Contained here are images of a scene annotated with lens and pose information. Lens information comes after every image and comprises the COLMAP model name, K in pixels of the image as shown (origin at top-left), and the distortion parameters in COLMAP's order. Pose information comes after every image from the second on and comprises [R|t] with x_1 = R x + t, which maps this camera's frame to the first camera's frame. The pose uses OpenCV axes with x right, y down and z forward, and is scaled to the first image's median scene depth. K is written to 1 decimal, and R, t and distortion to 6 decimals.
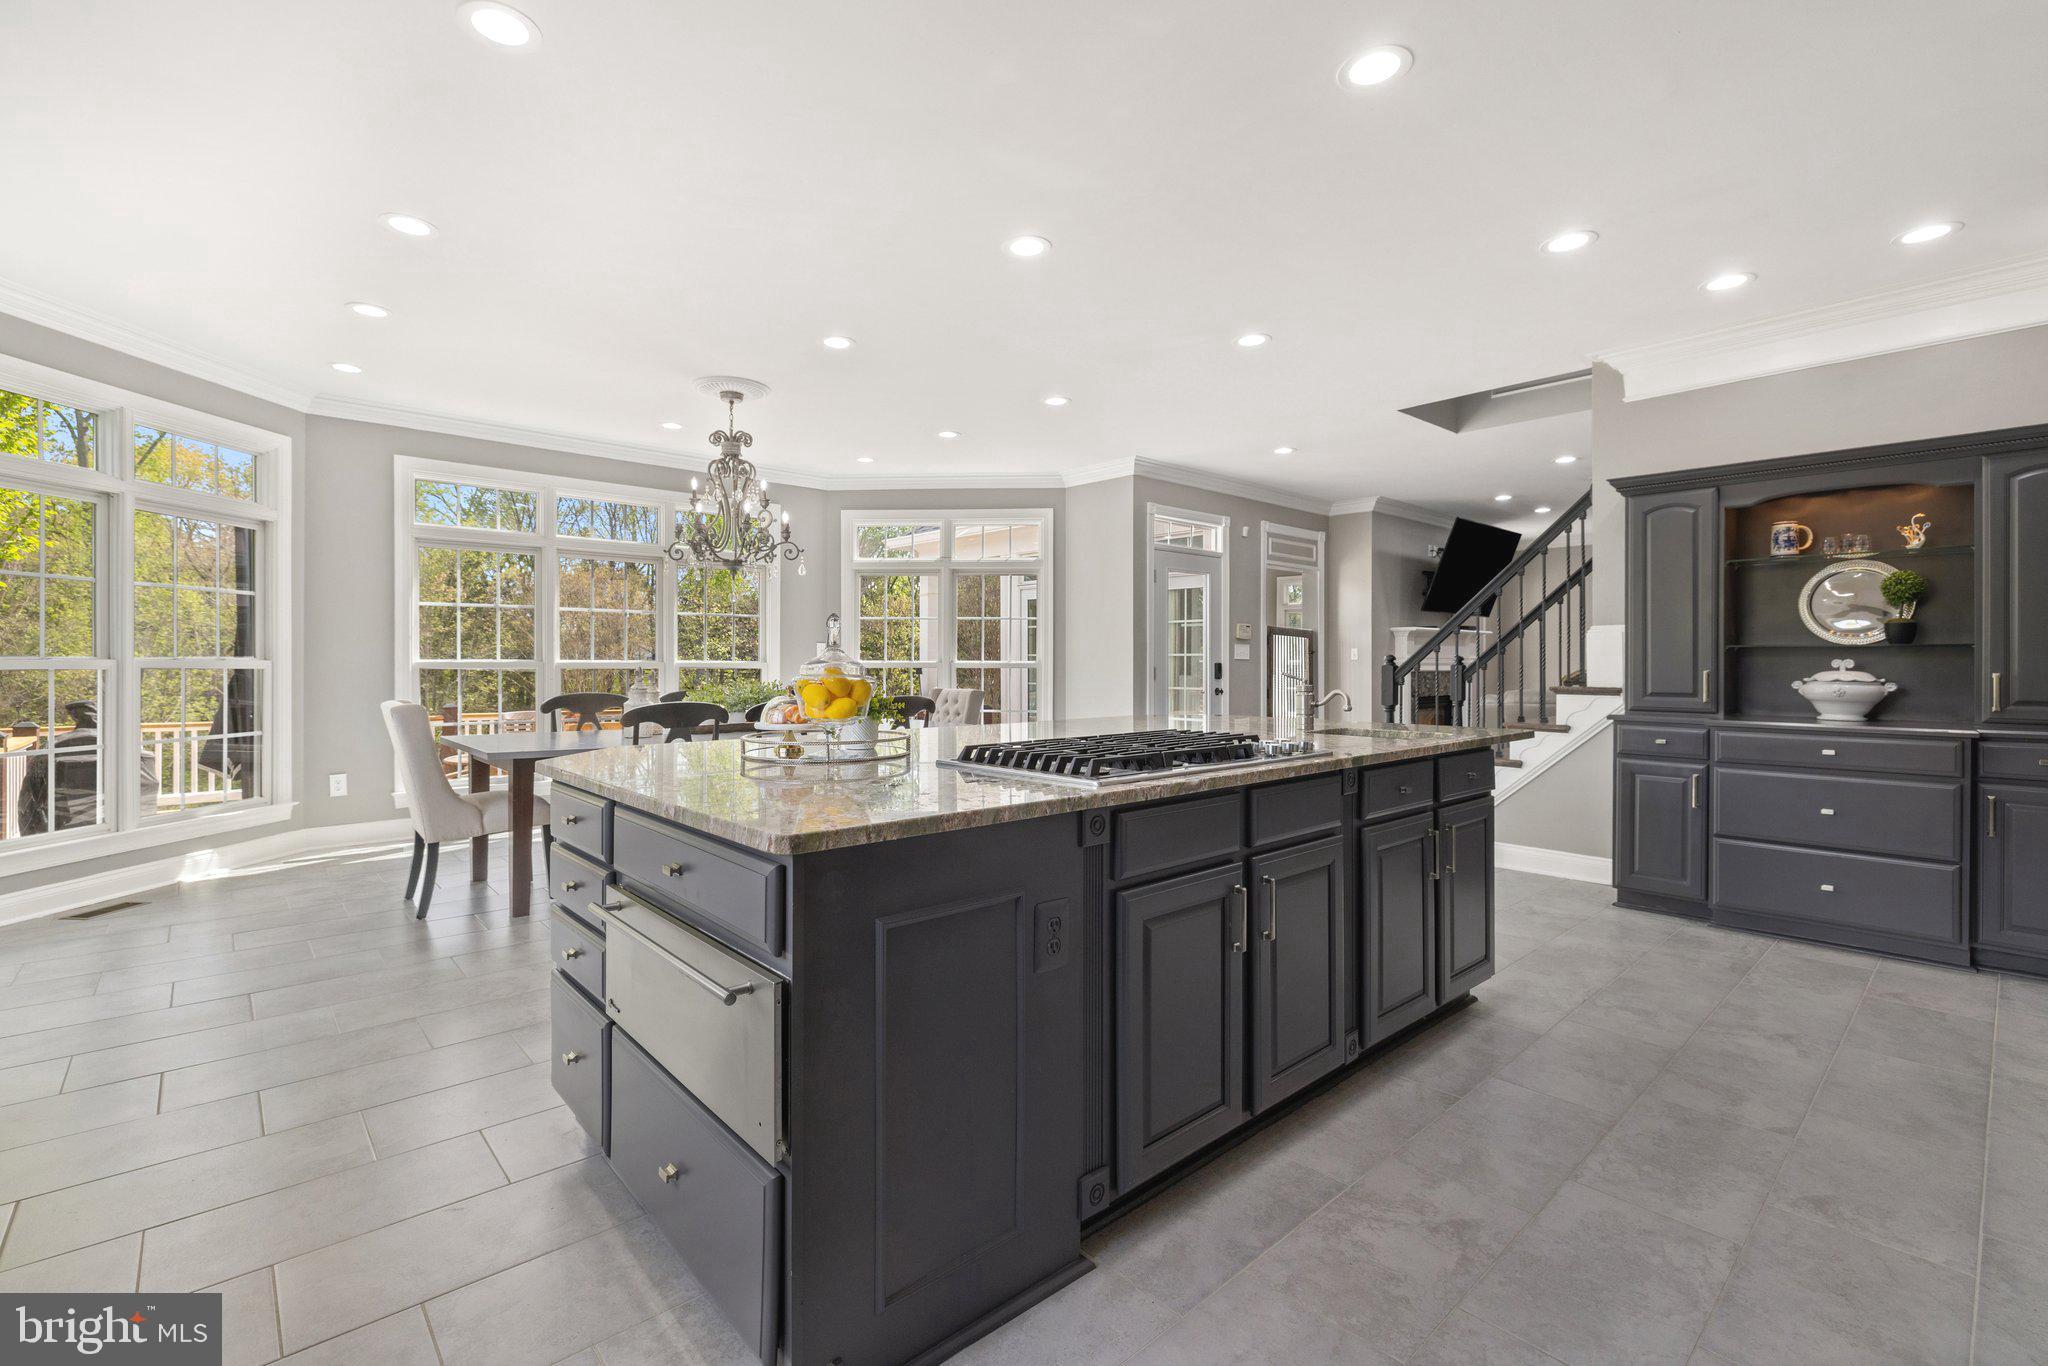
lens RADIAL K [[892.0, 0, 986.6], [0, 892.0, 650.5], [0, 0, 1]] dist [-0.010432, 0.002020]
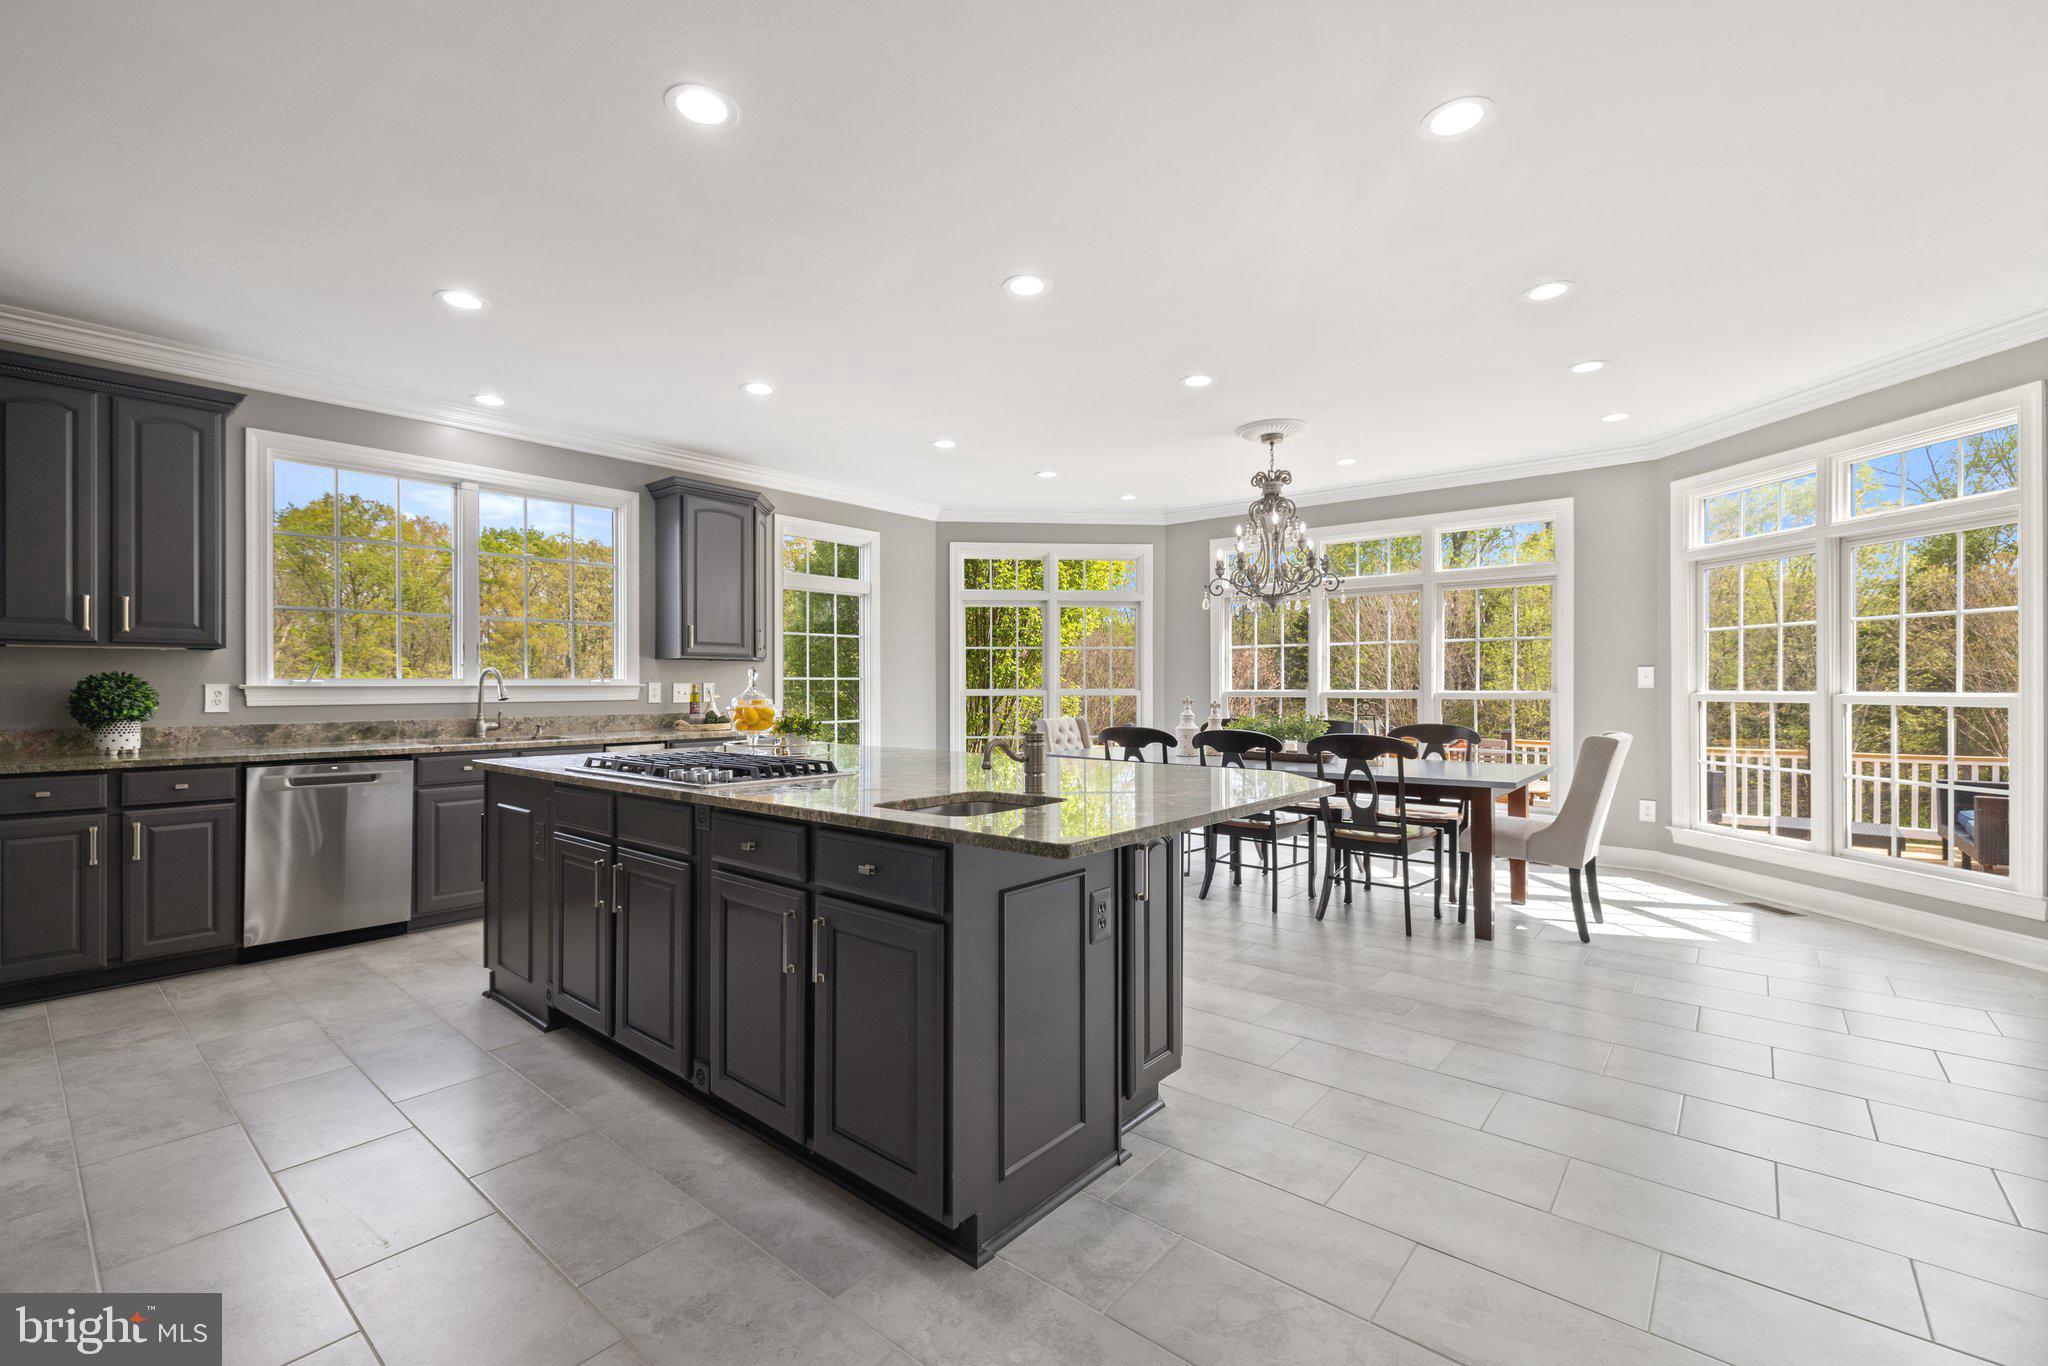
lens RADIAL K [[862.6, 0, 1022.6], [0, 862.6, 682.8], [0, 0, 1]] dist [0.000457, -0.001600]
pose [[0.158421, -0.005861, -0.987354, 0.738196], [0.014303, 0.999891, -0.003640, 0.000096], [0.987268, -0.013545, 0.158488, 0.616347]]
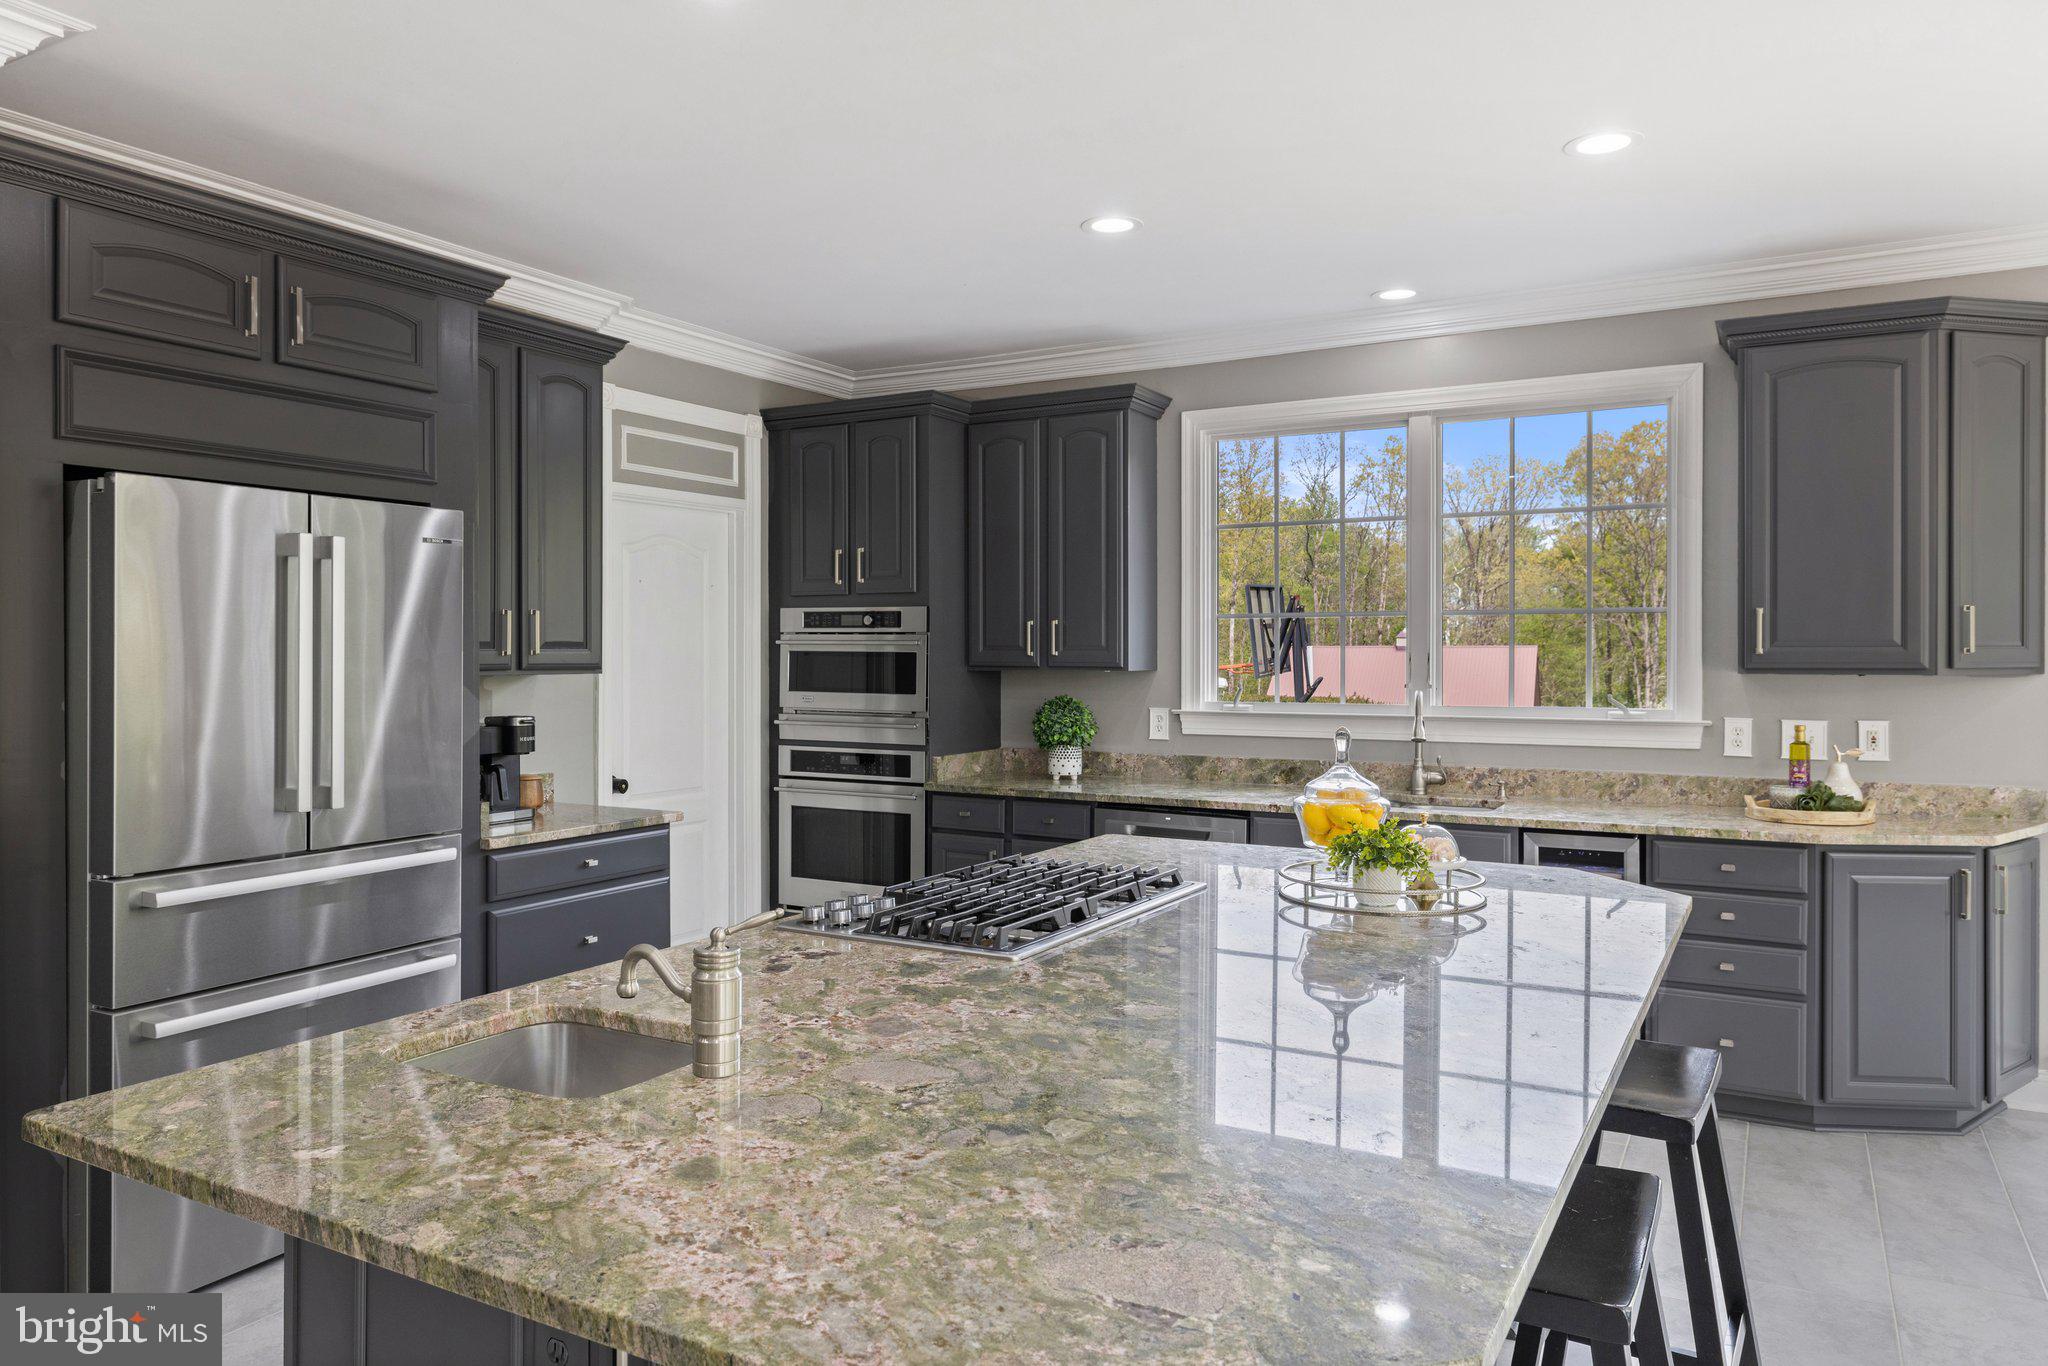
lens RADIAL K [[1357.8, 0, 982.9], [0, 1357.8, 661.7], [0, 0, 1]] dist [0.002296, -0.000978]
pose [[-0.944579, 0.000460, -0.328285, 0.295971], [0.002019, 0.999988, -0.004406, -0.050528], [0.328279, -0.004825, -0.944569, 1.060143]]
